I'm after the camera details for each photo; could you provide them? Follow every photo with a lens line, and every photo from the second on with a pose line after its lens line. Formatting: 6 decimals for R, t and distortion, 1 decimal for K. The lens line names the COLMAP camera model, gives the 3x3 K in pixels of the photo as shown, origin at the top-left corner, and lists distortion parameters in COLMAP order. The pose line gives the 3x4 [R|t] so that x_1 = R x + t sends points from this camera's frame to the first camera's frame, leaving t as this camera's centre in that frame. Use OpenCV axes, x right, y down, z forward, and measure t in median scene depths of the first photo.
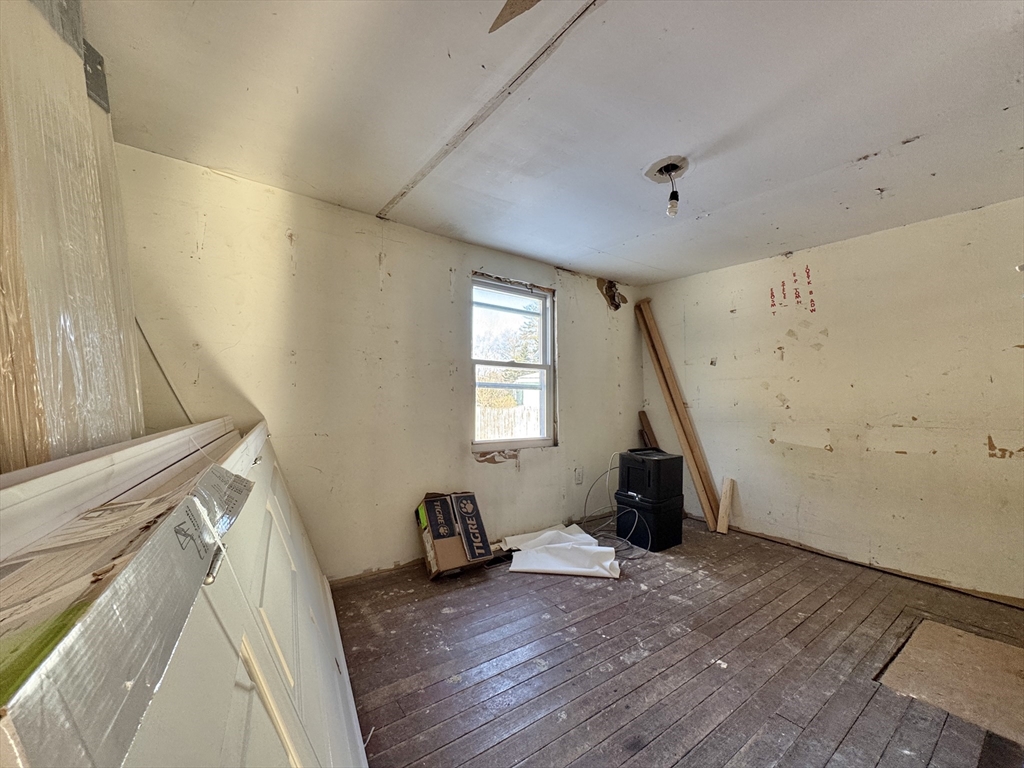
lens RADIAL K [[409.0, 0, 514.1], [0, 409.0, 386.9], [0, 0, 1]] dist [-0.002067, 0.000481]
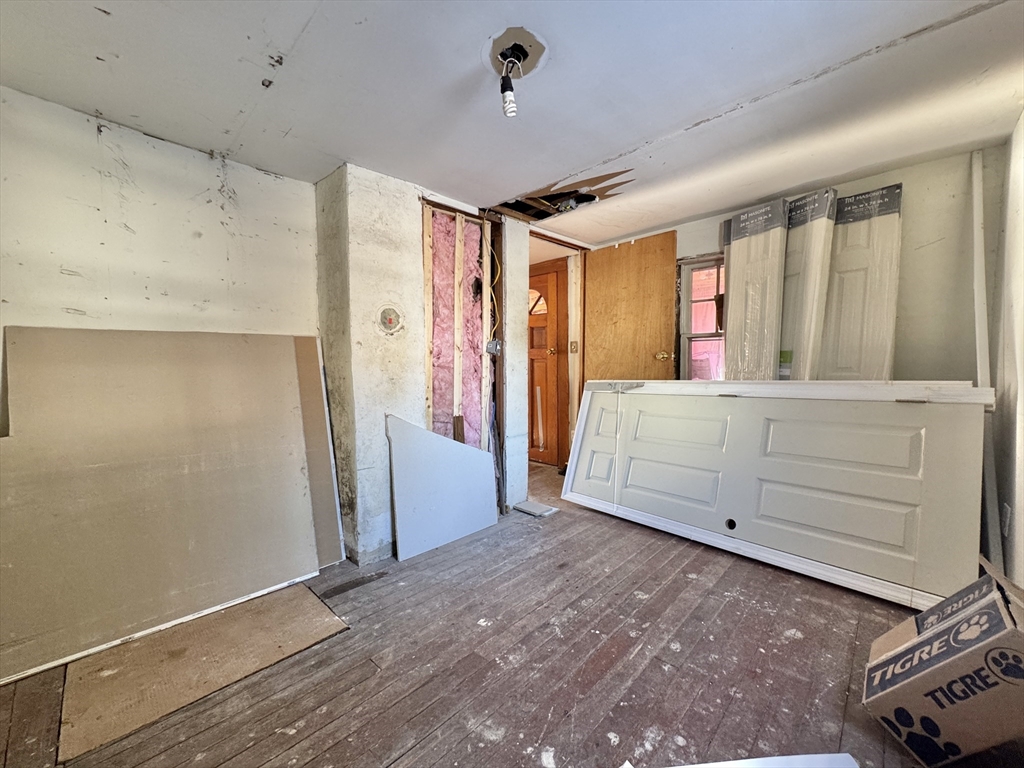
lens RADIAL K [[409.0, 0, 514.1], [0, 409.0, 386.9], [0, 0, 1]] dist [-0.002067, 0.000481]
pose [[-0.983782, 0.012408, -0.178939, 0.553400], [0.012529, 0.999921, 0.000456, 0.073368], [0.178931, -0.001793, -0.983860, 1.852151]]
